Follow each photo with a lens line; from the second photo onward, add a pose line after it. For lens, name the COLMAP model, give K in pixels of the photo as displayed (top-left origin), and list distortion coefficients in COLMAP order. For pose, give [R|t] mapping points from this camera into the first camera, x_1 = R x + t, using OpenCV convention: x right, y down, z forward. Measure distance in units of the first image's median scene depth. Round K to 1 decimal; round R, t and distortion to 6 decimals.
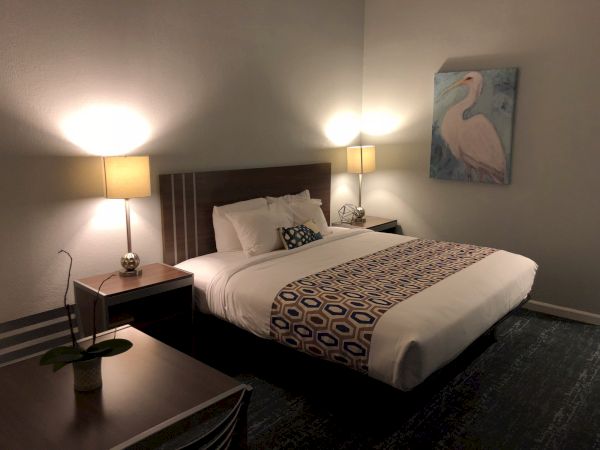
lens RADIAL K [[489.2, 0, 303.2], [0, 489.2, 222.7], [0, 0, 1]] dist [0.006215, 0.006729]
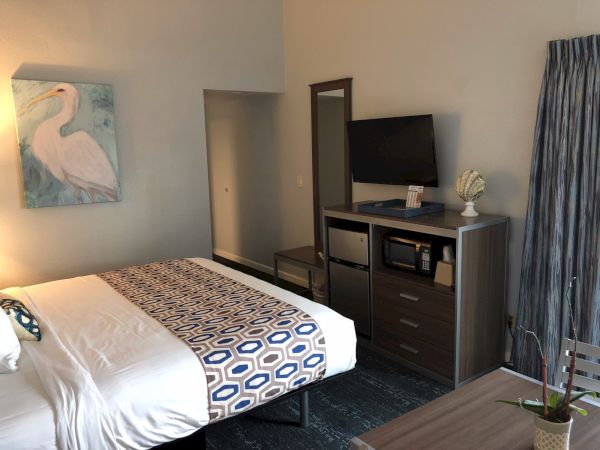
lens RADIAL K [[489.2, 0, 303.2], [0, 489.2, 222.7], [0, 0, 1]] dist [0.006215, 0.006729]
pose [[0.218925, -0.173215, 0.960244, -0.457861], [0.203558, 0.970571, 0.128669, -0.086286], [-0.954273, 0.167296, 0.247742, 0.398604]]
